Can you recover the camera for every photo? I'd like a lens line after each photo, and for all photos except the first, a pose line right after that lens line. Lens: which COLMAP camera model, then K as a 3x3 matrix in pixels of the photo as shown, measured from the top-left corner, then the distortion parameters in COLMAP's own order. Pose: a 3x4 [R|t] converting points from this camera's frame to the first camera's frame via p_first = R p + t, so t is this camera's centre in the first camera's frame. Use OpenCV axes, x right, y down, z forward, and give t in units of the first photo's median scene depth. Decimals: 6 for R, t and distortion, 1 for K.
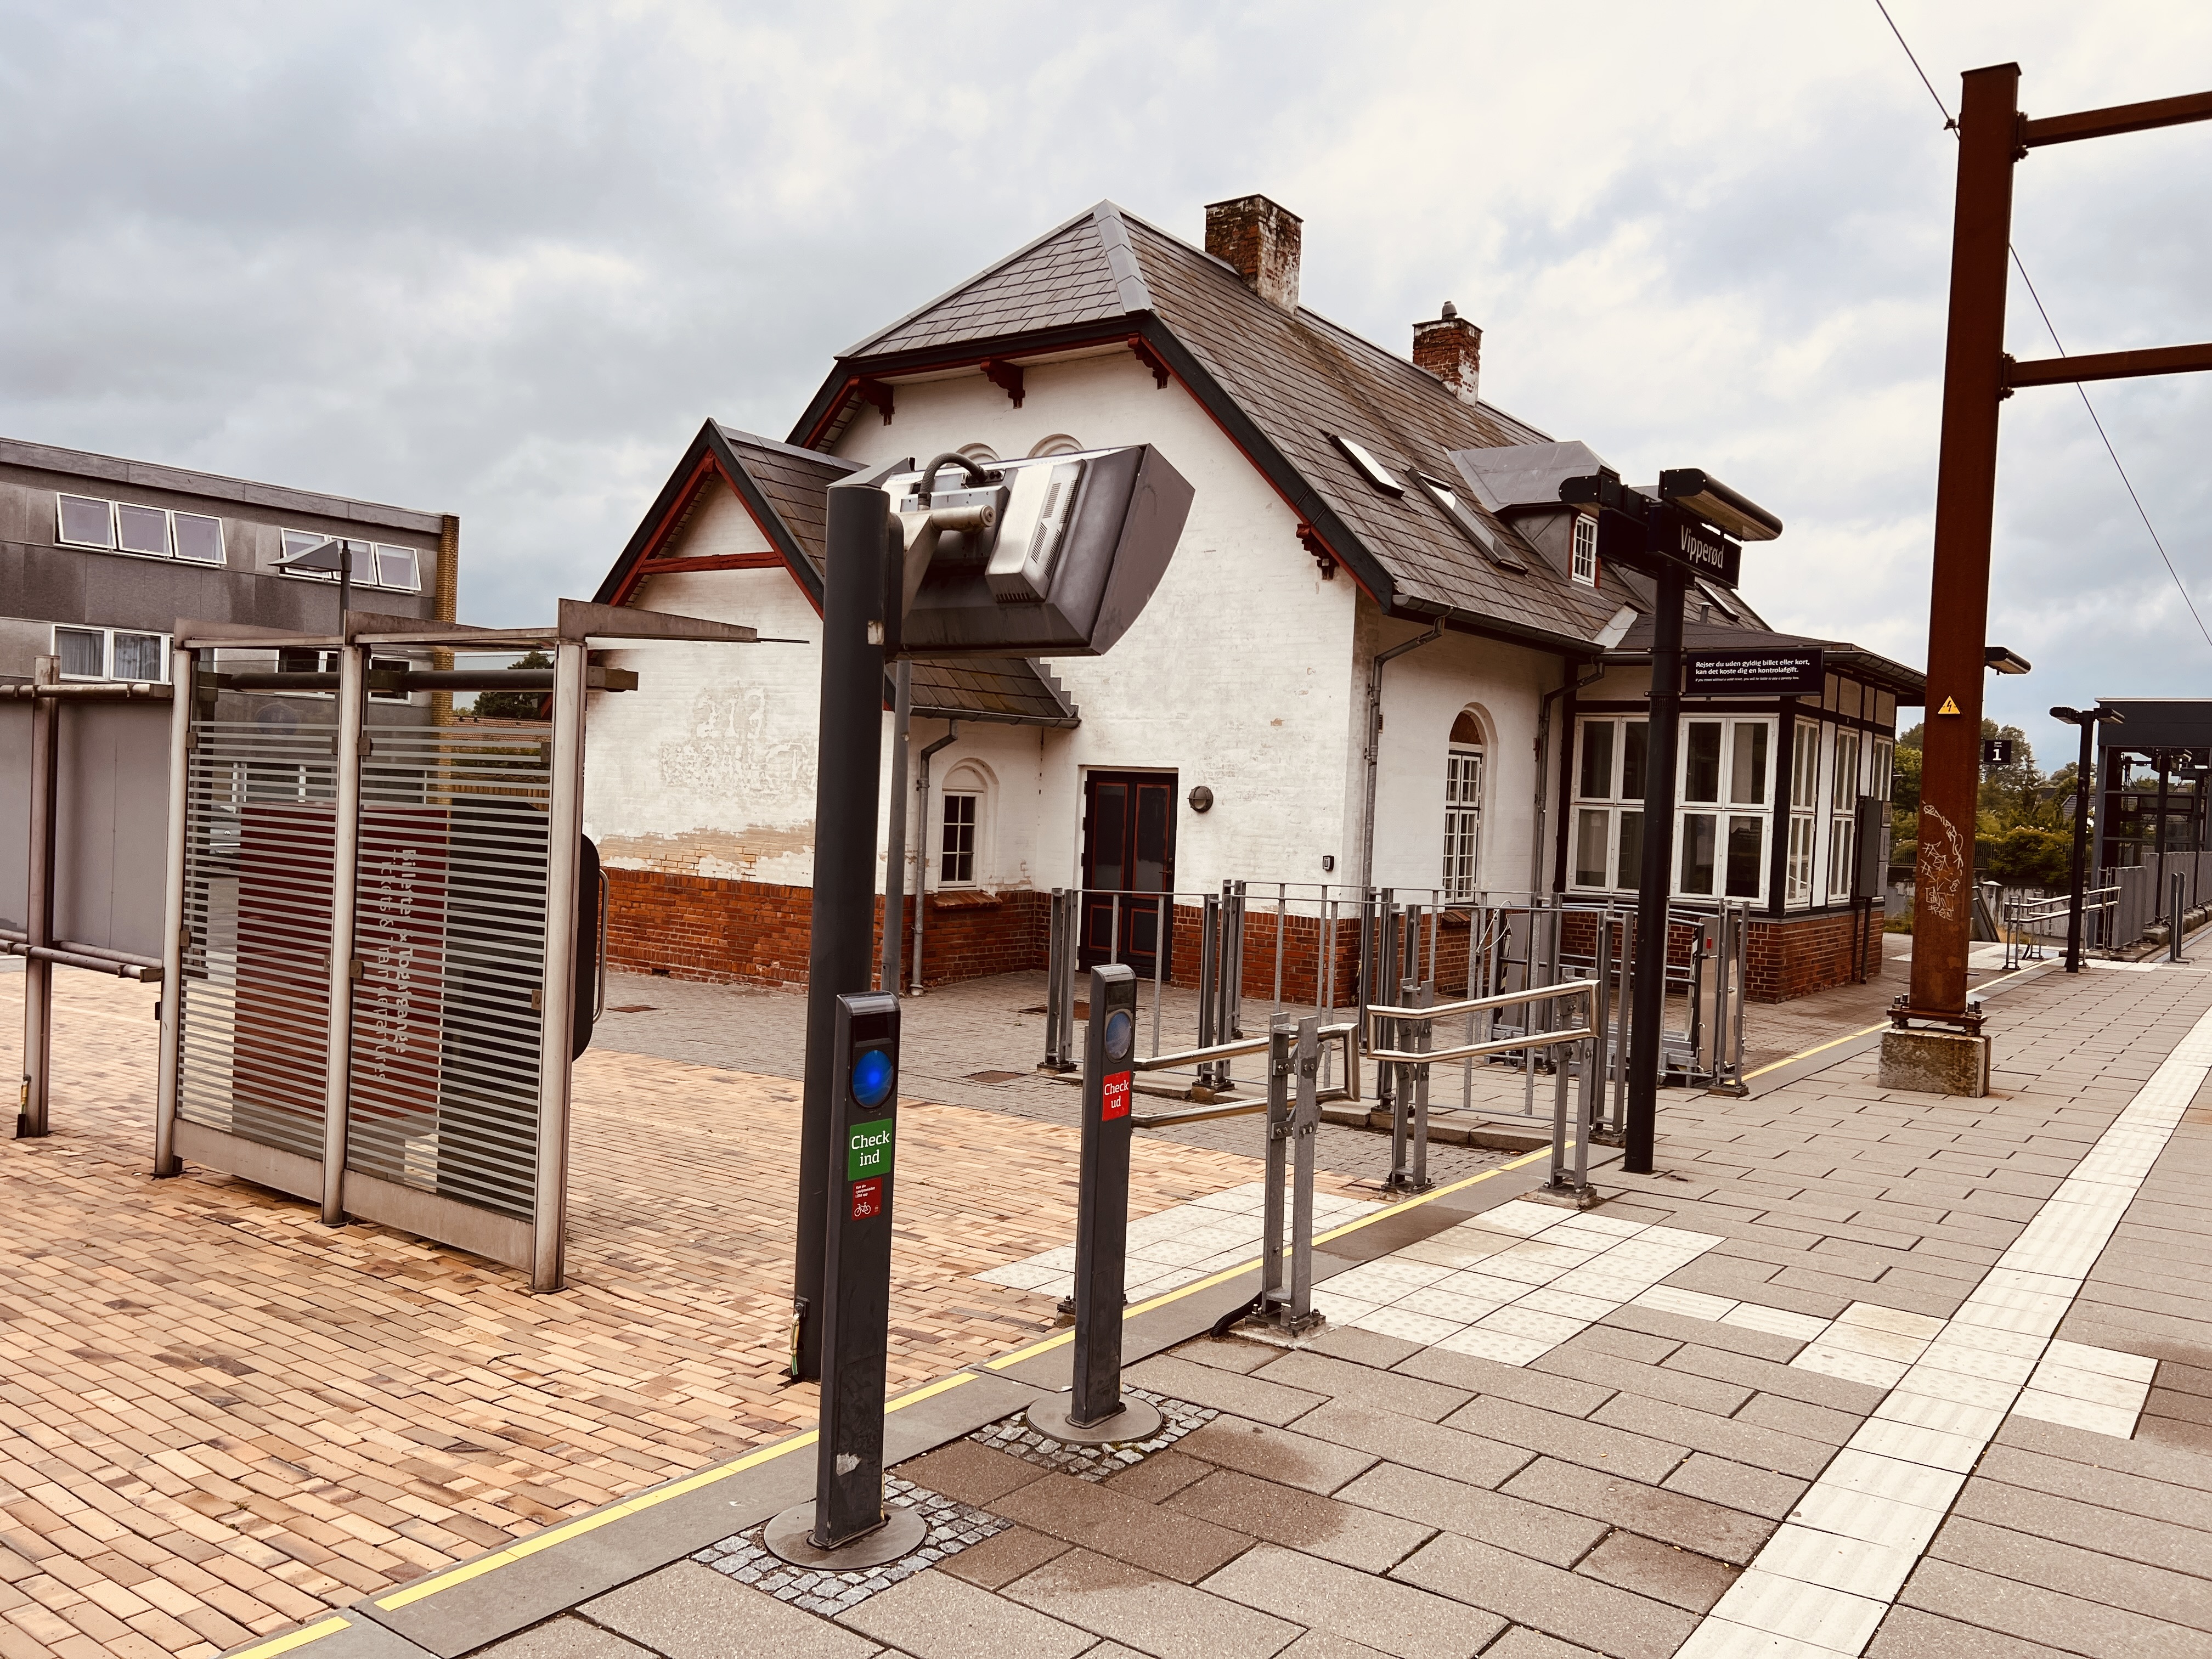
lens RADIAL K [[1667.2, 0, 1119.6], [0, 1667.2, 830.0], [0, 0, 1]] dist [0.069684, -0.090625]
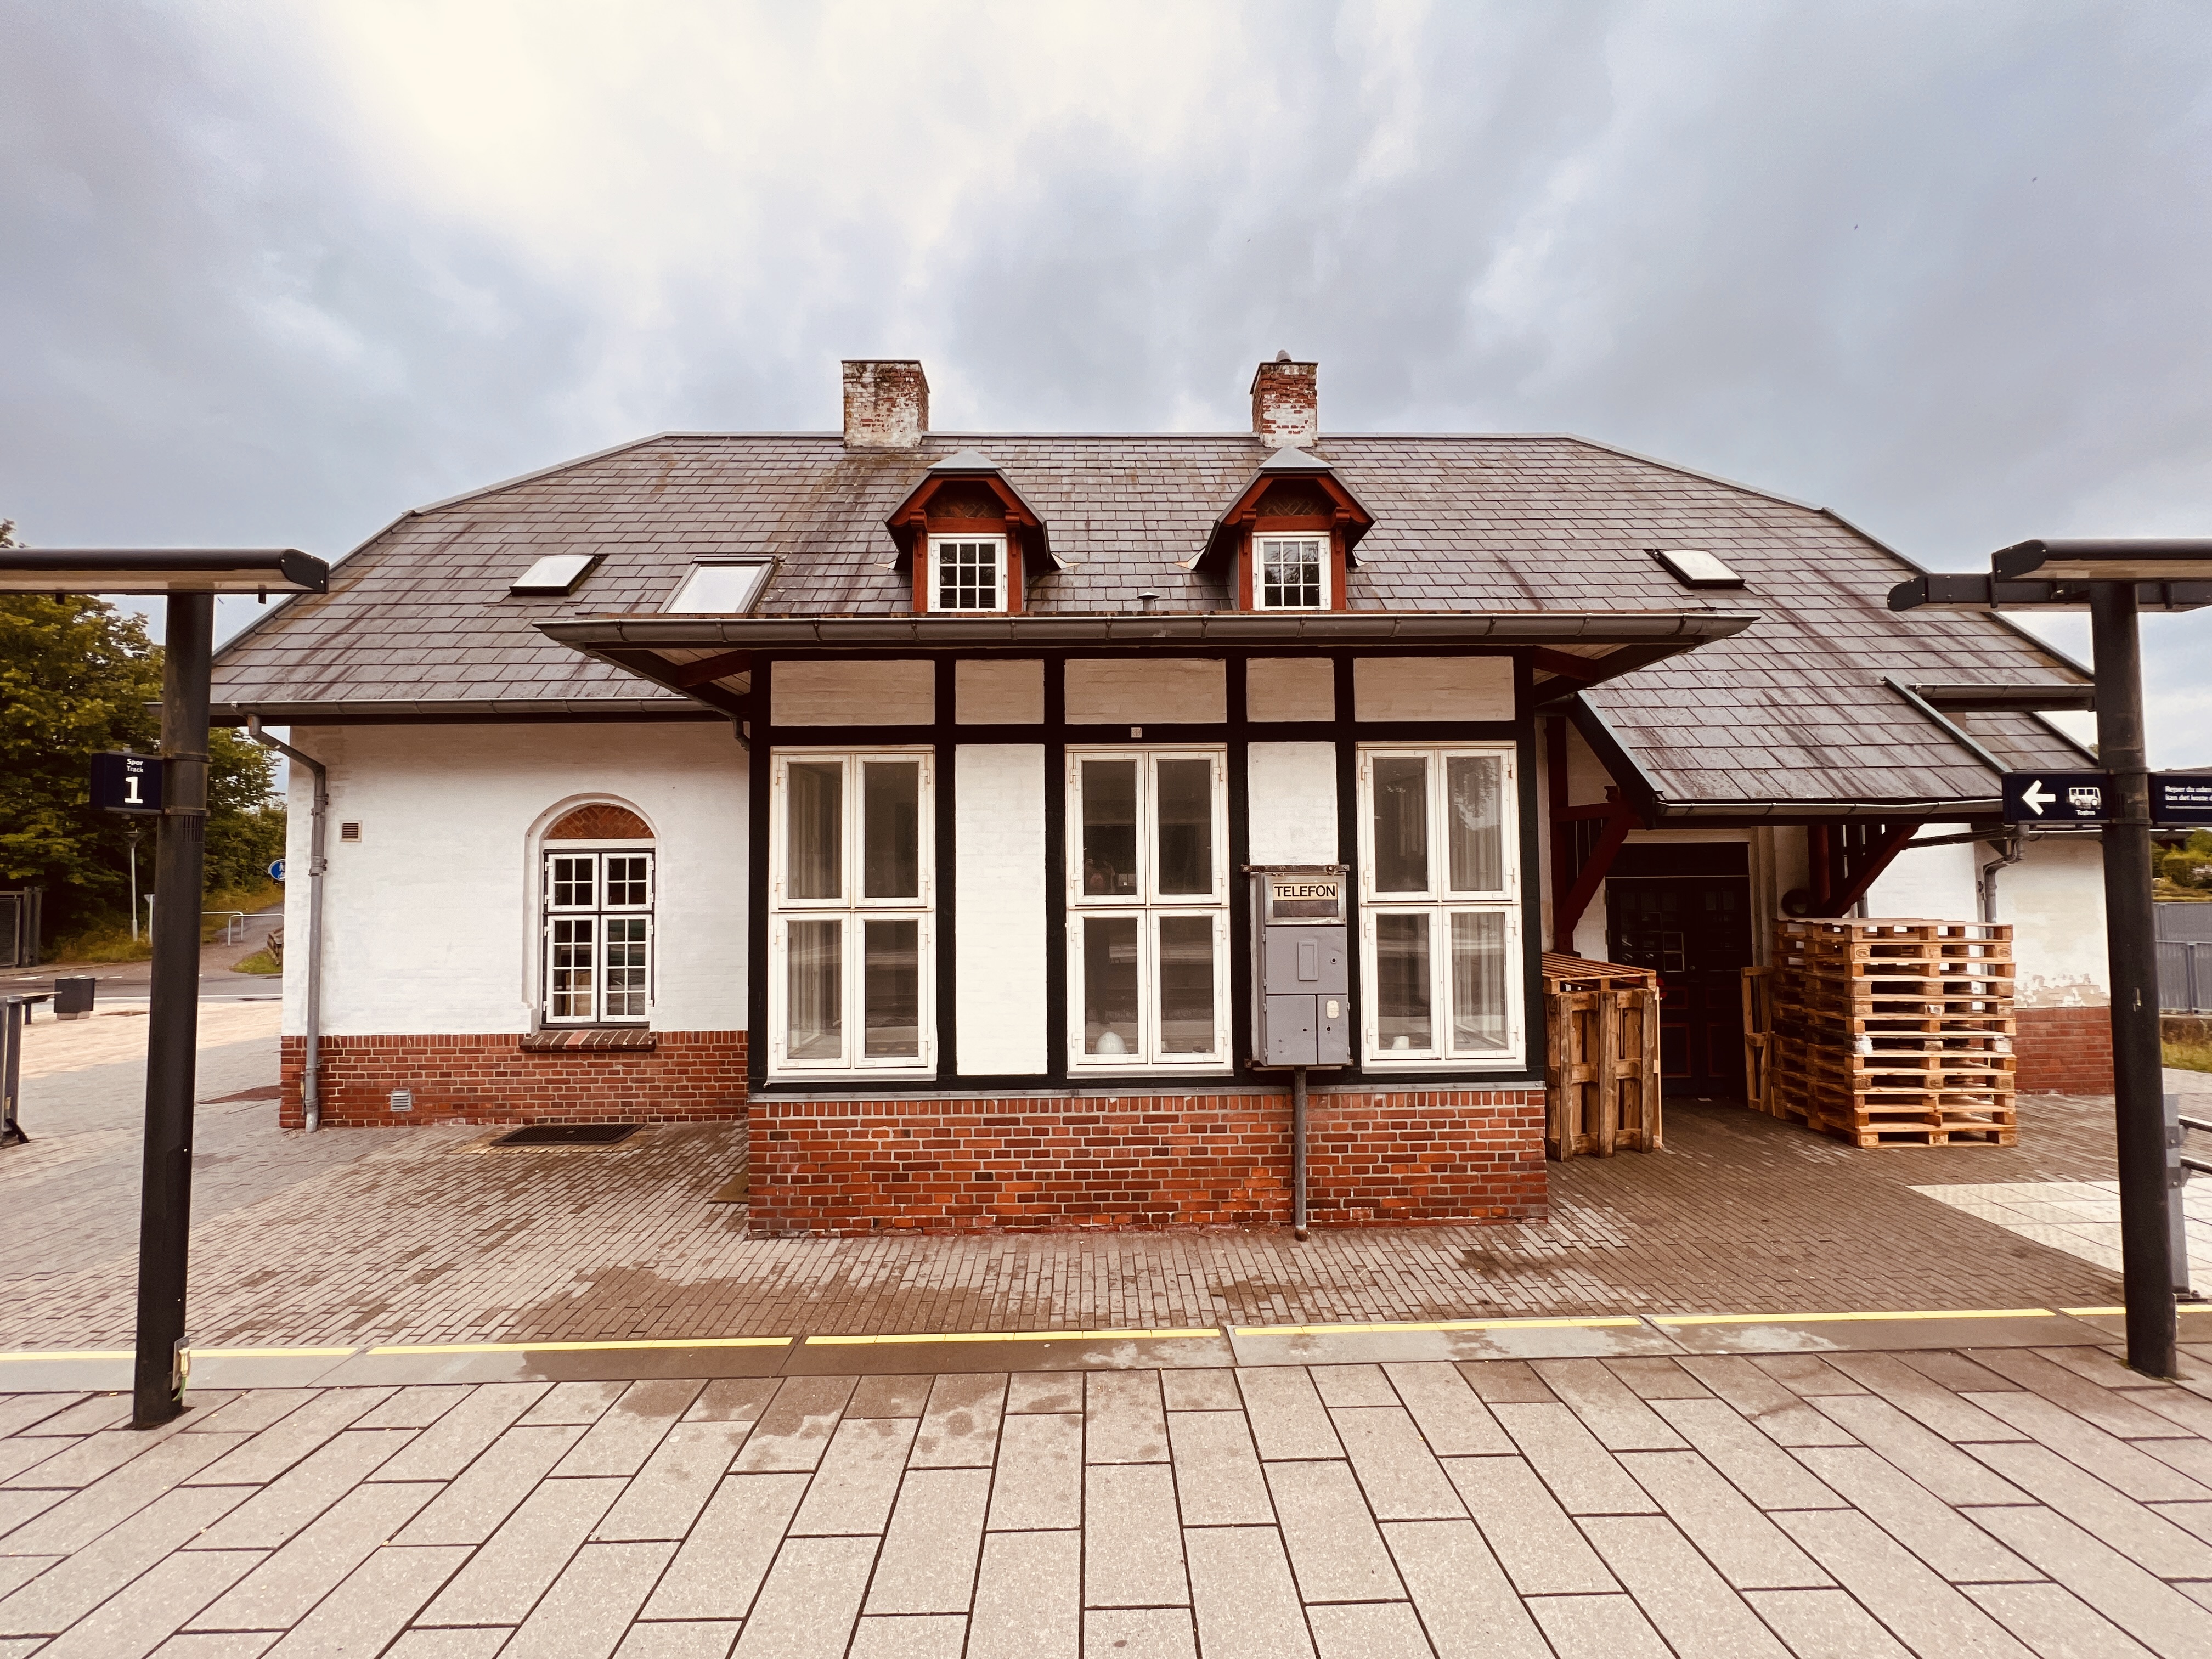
lens RADIAL K [[887.6, 0, 1104.6], [0, 887.6, 832.9], [0, 0, 1]] dist [-0.004431, 0.001457]
pose [[0.602018, -0.084351, -0.794014, 0.758509], [0.020267, 0.995698, -0.090410, -0.007925], [0.798225, 0.038336, 0.601138, 0.953485]]
